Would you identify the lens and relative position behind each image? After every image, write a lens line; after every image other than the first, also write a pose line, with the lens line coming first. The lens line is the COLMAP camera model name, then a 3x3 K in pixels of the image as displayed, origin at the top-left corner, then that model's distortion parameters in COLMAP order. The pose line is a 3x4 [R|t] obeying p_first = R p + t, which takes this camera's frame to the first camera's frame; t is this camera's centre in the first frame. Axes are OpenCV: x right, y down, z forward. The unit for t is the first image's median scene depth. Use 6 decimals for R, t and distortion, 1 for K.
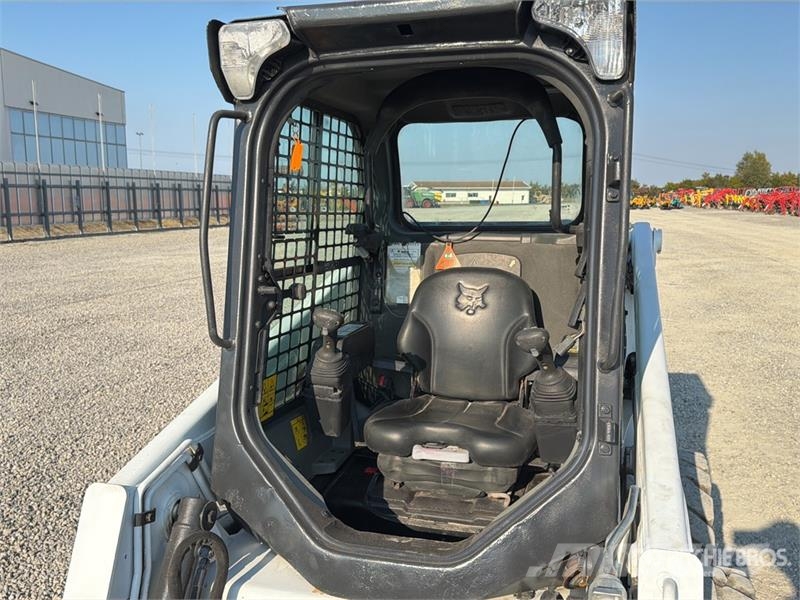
lens RADIAL K [[737.7, 0, 402.7], [0, 737.7, 288.8], [0, 0, 1]] dist [0.159026, -0.321869]
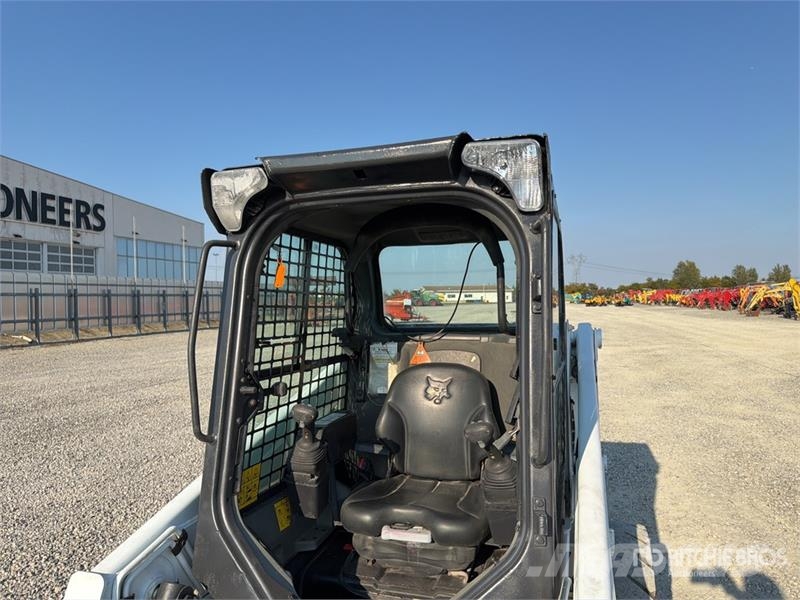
lens RADIAL K [[566.4, 0, 402.6], [0, 566.4, 288.4], [0, 0, 1]] dist [0.089658, -0.119977]
pose [[0.999523, -0.011599, -0.028614, 0.067949], [0.007522, 0.990307, -0.138691, -0.023849], [0.029946, 0.138410, 0.989922, 0.080655]]
